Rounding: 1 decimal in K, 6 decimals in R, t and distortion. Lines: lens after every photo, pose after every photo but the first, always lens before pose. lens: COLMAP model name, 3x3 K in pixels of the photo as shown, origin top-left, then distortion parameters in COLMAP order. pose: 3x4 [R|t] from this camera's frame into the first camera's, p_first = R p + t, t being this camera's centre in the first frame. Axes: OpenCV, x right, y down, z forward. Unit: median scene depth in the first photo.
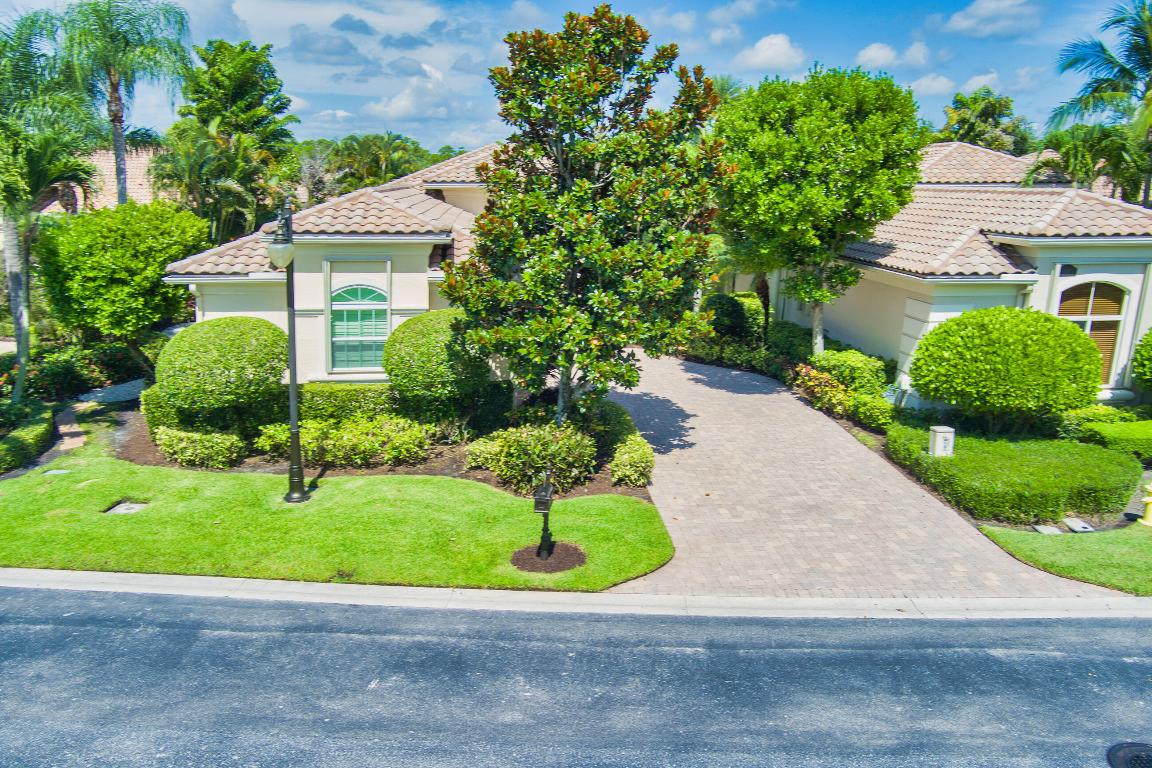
lens RADIAL K [[922.6, 0, 590.6], [0, 922.6, 416.0], [0, 0, 1]] dist [0.007421, 0.035429]
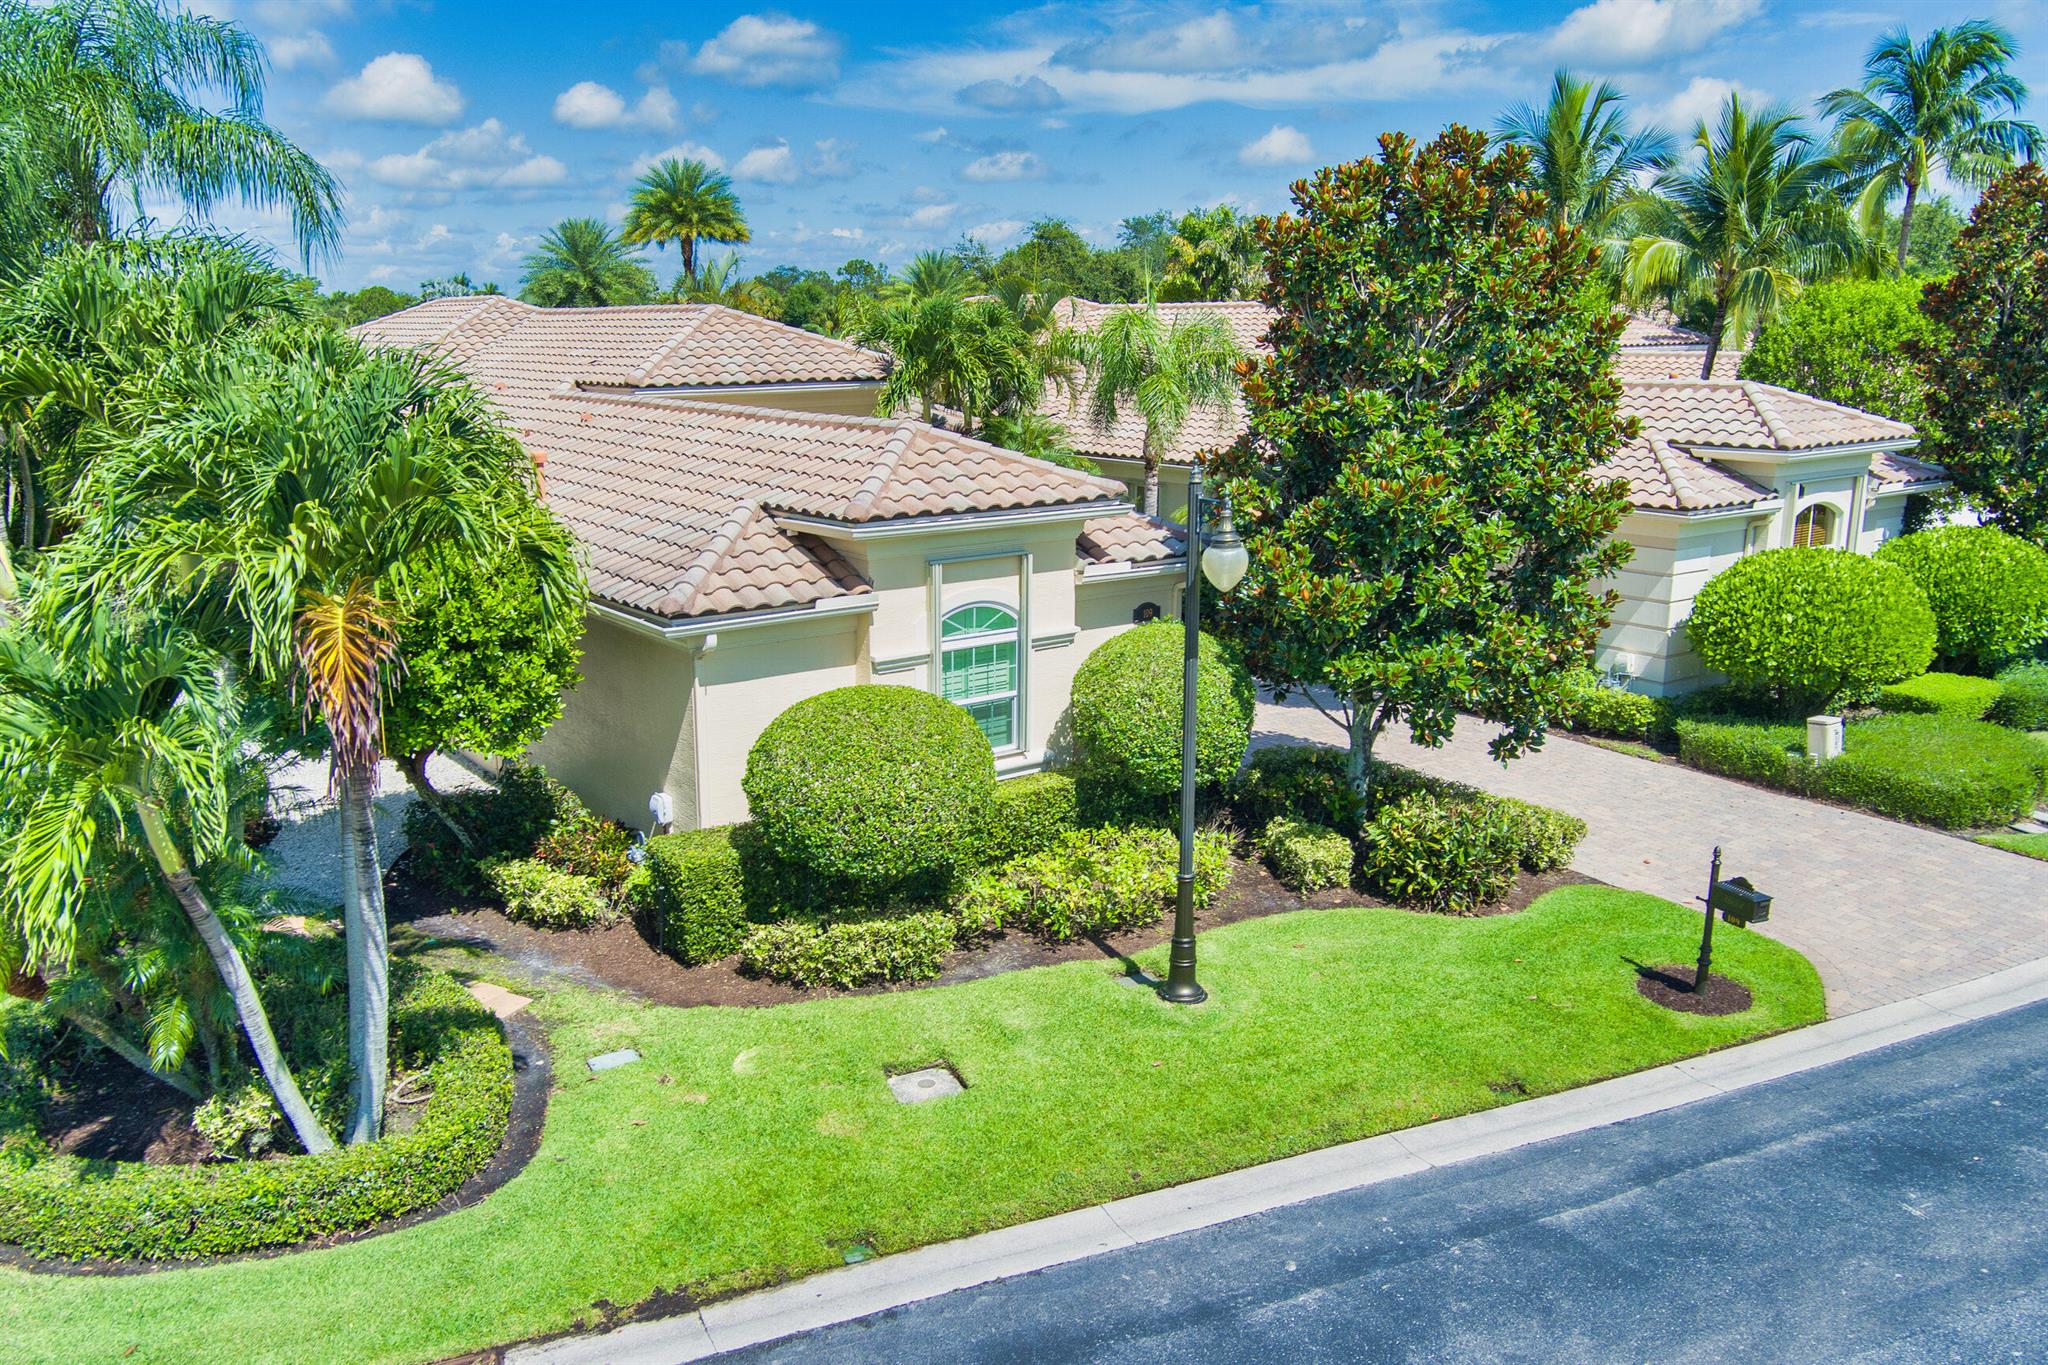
lens RADIAL K [[1640.1, 0, 1028.1], [0, 1640.1, 666.0], [0, 0, 1]] dist [0.007421, 0.035429]
pose [[0.863907, -0.116747, 0.489934, -1.012966], [0.137297, 0.990511, -0.006067, -0.135127], [-0.484577, 0.072507, 0.871739, 0.190837]]
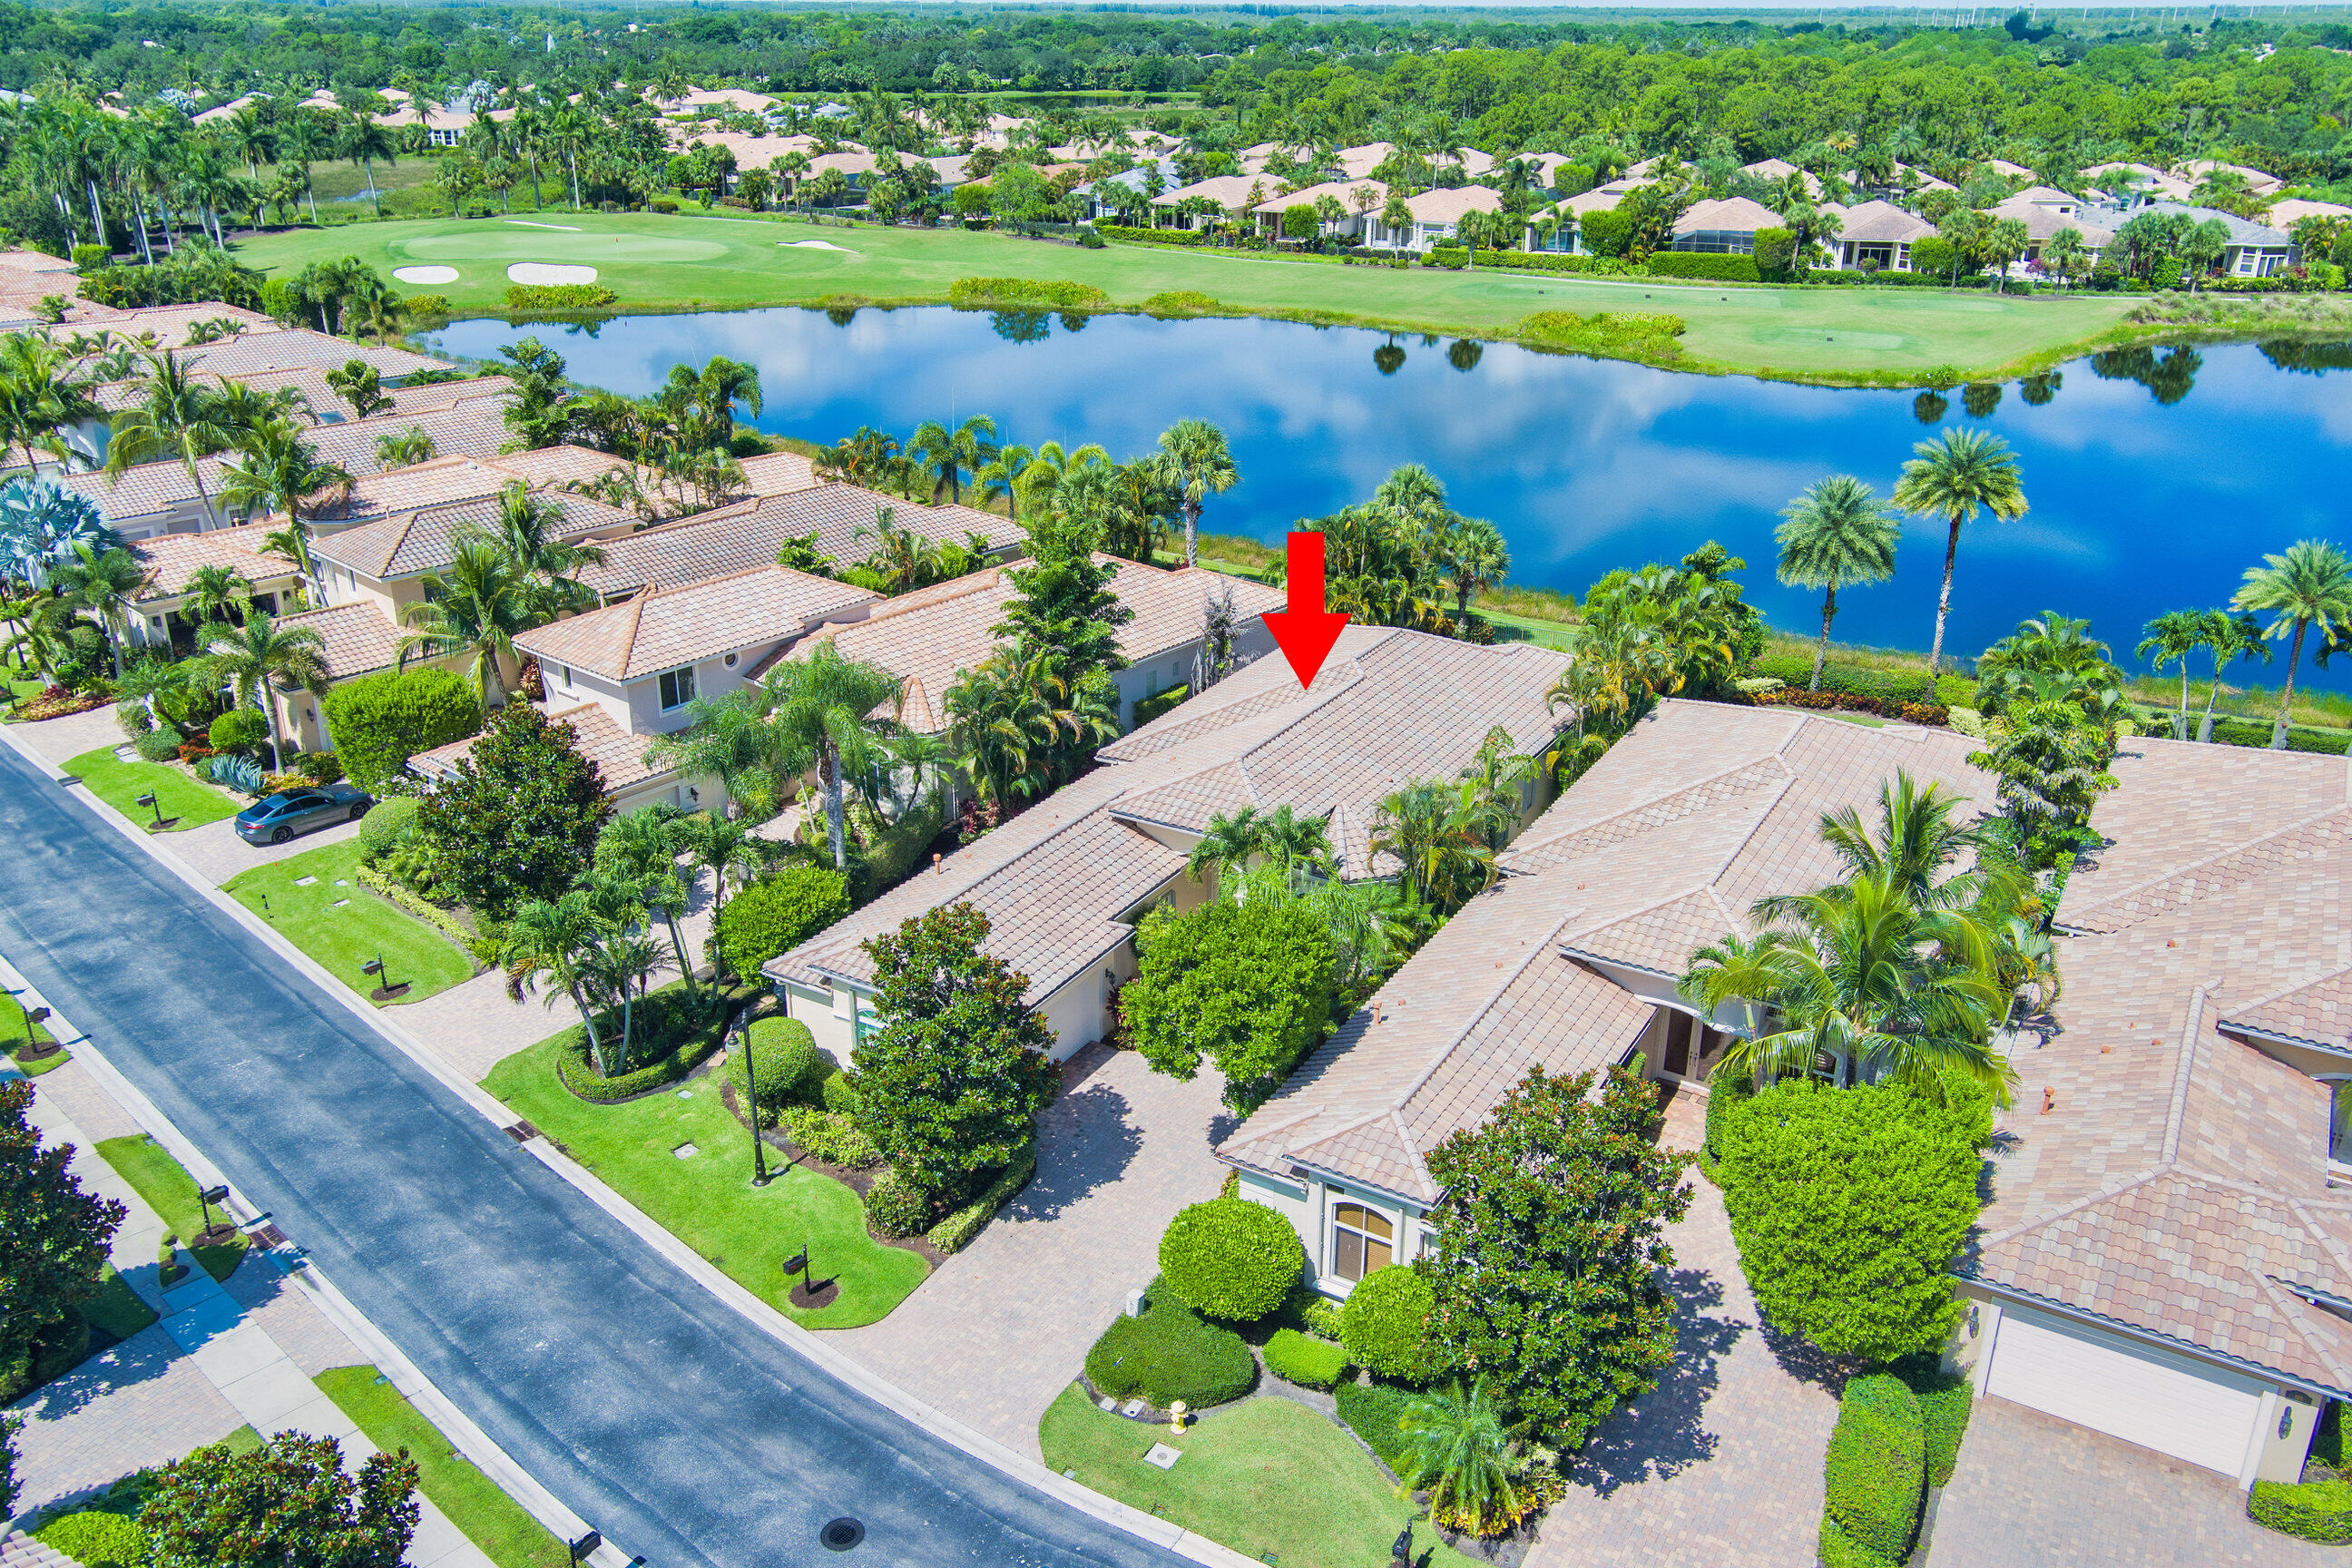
lens RADIAL K [[1883.6, 0, 1163.5], [0, 1883.6, 769.7], [0, 0, 1]] dist [0.007421, 0.035429]
pose [[0.801098, 0.224591, -0.554798, 2.089539], [-0.151078, 0.972791, 0.175653, -1.424749], [0.579152, -0.056897, 0.813232, -1.290750]]
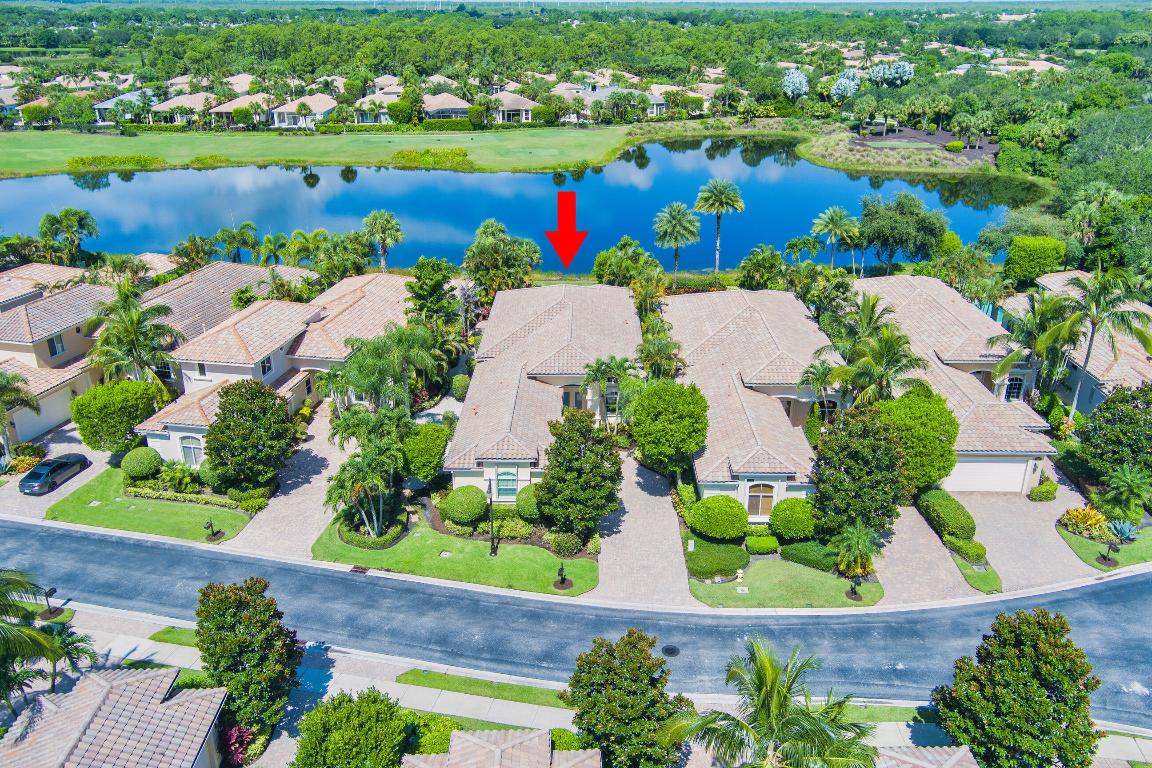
lens RADIAL K [[922.6, 0, 568.5], [0, 922.6, 383.9], [0, 0, 1]] dist [0.007421, 0.035429]
pose [[0.992207, 0.042617, -0.117082, 0.383572], [-0.025779, 0.989569, 0.141731, -1.194749], [0.121901, -0.137609, 0.982957, -2.595938]]
